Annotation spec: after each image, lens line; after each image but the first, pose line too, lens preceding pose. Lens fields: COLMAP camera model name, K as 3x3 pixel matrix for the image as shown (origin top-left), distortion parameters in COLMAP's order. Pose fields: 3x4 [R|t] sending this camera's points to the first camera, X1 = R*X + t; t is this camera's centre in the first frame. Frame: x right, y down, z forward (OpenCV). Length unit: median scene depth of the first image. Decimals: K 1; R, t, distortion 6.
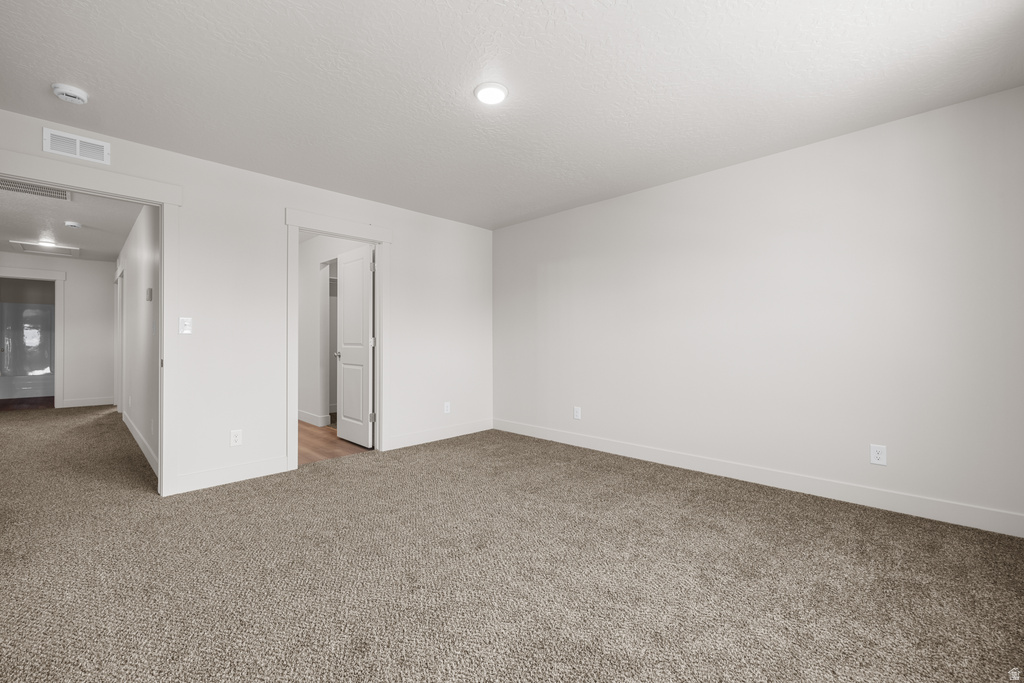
lens RADIAL K [[424.3, 0, 514.1], [0, 424.3, 341.8], [0, 0, 1]] dist [0.000210, 0.000062]
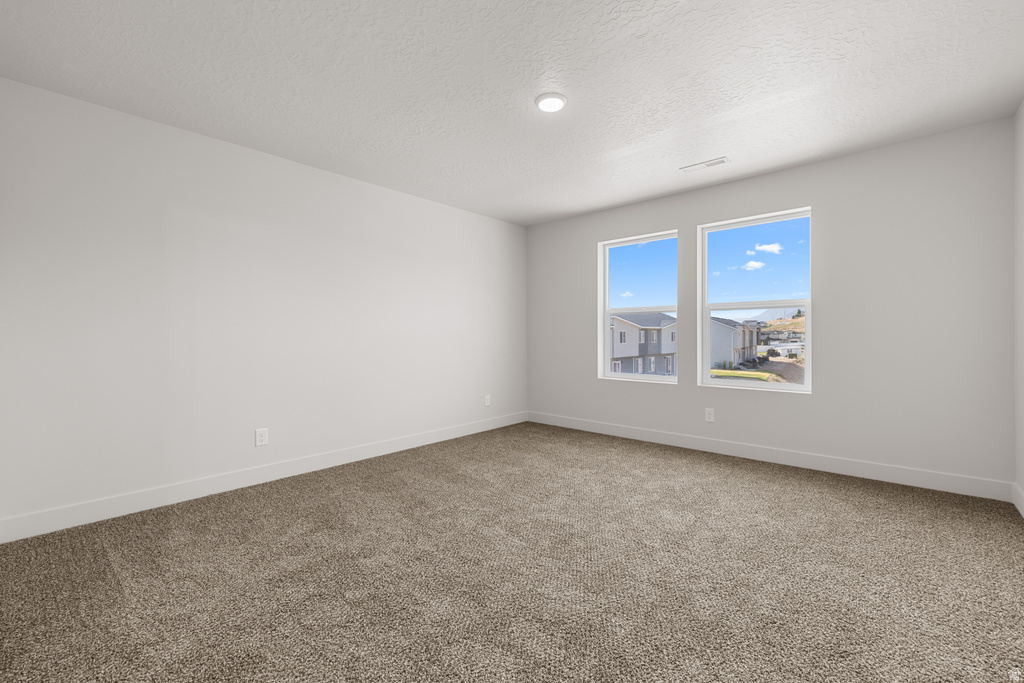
lens RADIAL K [[424.3, 0, 514.1], [0, 424.3, 339.4], [0, 0, 1]] dist [0.000210, 0.000062]
pose [[-0.061211, -0.003031, 0.998120, -0.848122], [-0.001886, 0.999994, 0.002921, -0.001104], [-0.998123, -0.001703, -0.061216, 0.880303]]
